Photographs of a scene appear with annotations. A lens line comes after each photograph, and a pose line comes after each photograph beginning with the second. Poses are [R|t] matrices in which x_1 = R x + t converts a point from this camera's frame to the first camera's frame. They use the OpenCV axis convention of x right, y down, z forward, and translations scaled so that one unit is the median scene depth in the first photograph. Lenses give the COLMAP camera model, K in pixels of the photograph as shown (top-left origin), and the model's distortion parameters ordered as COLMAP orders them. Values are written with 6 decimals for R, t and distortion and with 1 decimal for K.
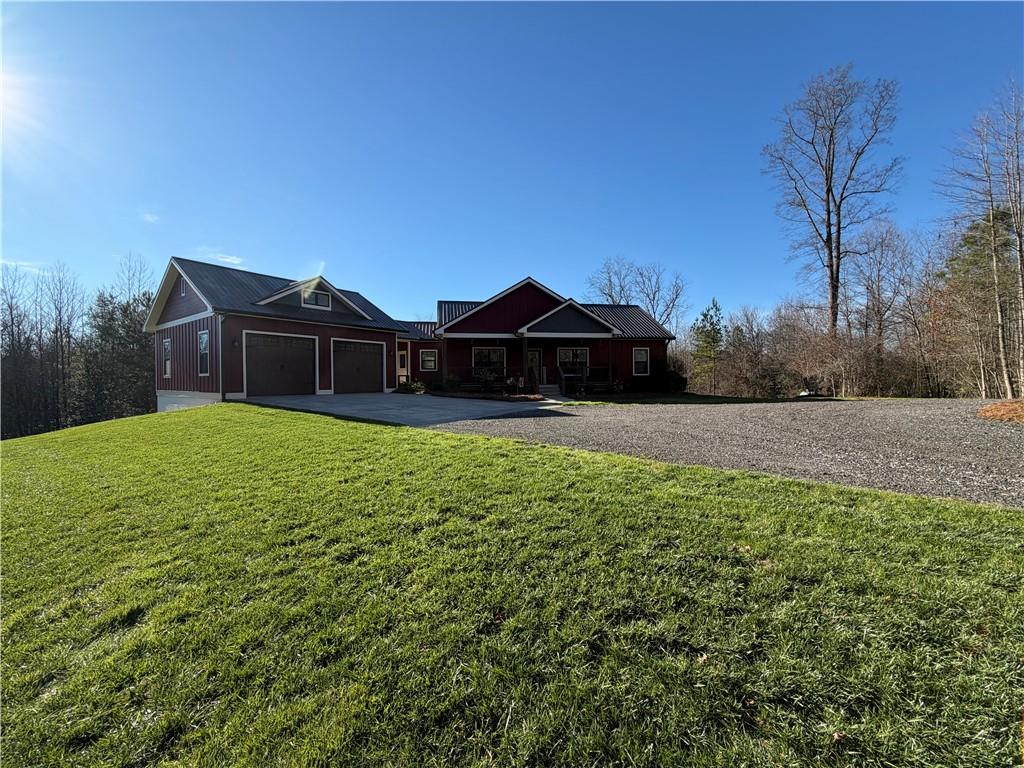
lens RADIAL K [[407.7, 0, 507.2], [0, 407.7, 379.3], [0, 0, 1]] dist [-0.003850, -0.000173]
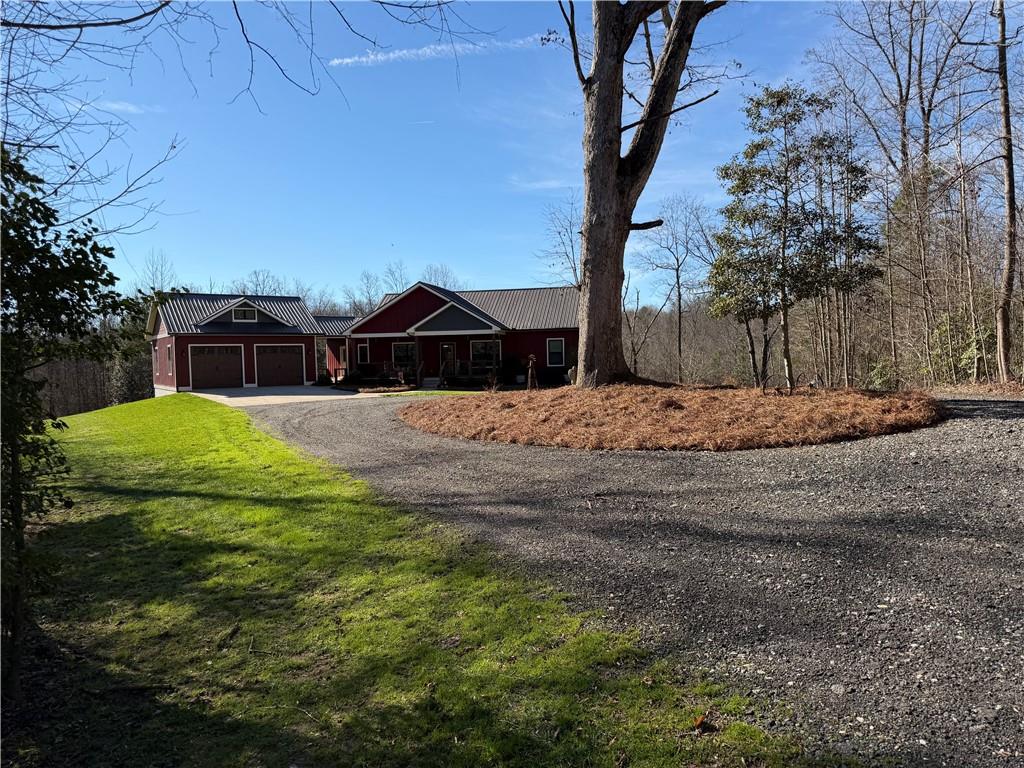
lens RADIAL K [[710.9, 0, 509.5], [0, 710.9, 391.1], [0, 0, 1]] dist [0.051604, -0.001498]
pose [[0.939477, 0.005098, -0.342573, 0.960706], [0.014356, 0.998425, 0.054228, -0.054038], [0.342310, -0.055864, 0.937925, -0.759997]]
